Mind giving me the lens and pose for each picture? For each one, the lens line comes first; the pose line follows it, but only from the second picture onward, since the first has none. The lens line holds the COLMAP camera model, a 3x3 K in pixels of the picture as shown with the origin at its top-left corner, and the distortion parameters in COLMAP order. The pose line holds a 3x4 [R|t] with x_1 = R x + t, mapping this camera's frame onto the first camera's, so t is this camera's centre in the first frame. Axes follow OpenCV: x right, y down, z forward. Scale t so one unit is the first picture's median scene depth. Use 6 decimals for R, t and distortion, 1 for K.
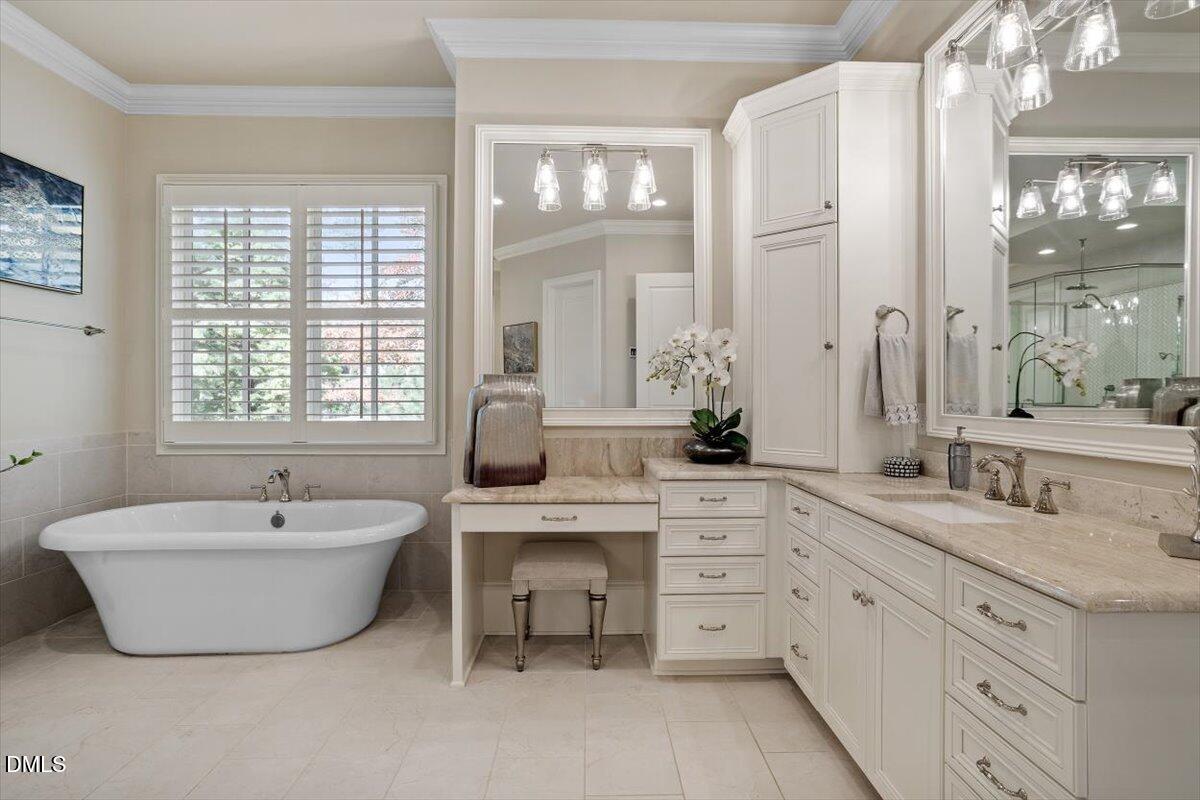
lens RADIAL K [[577.1, 0, 599.9], [0, 577.1, 395.2], [0, 0, 1]] dist [-0.000361, 0.000647]
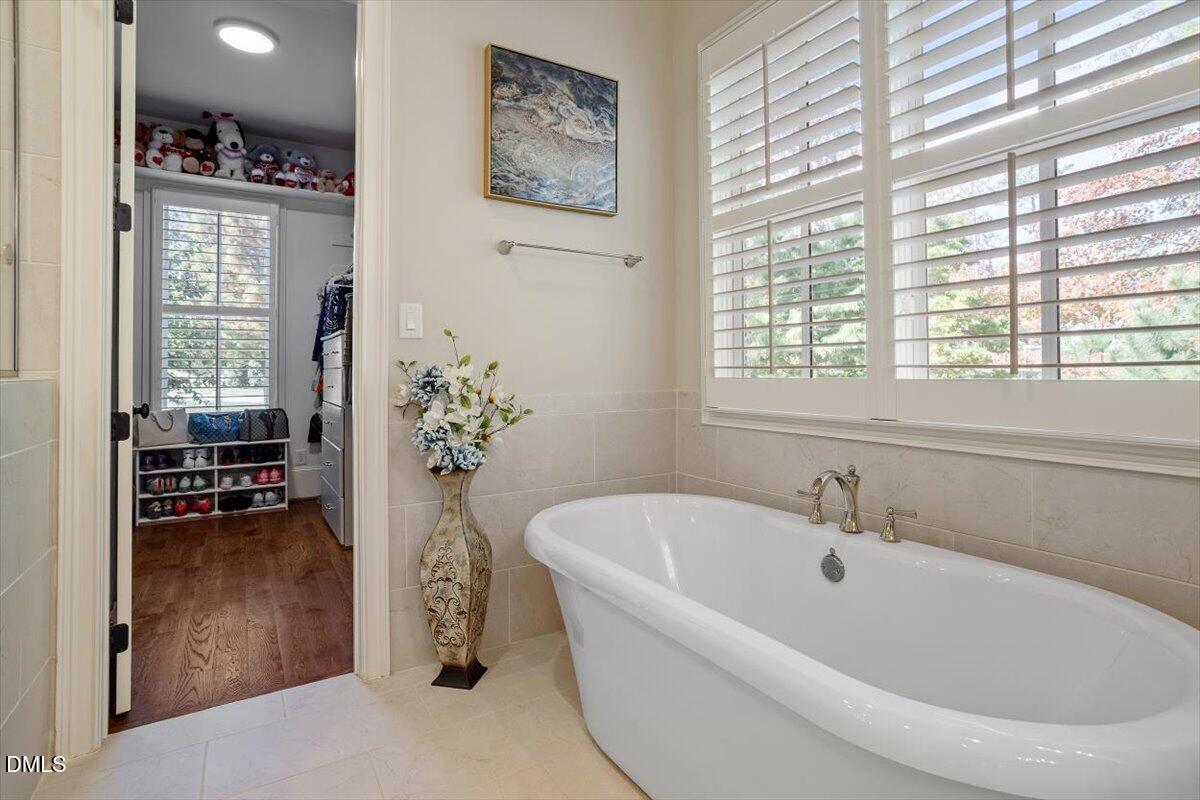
lens RADIAL K [[577.2, 0, 595.8], [0, 577.2, 365.2], [0, 0, 1]] dist [-0.023368, 0.000356]
pose [[0.496658, -0.013664, -0.867839, -0.224715], [0.006128, 0.999906, -0.012236, 0.042040], [0.867925, 0.000759, 0.496695, 0.579838]]
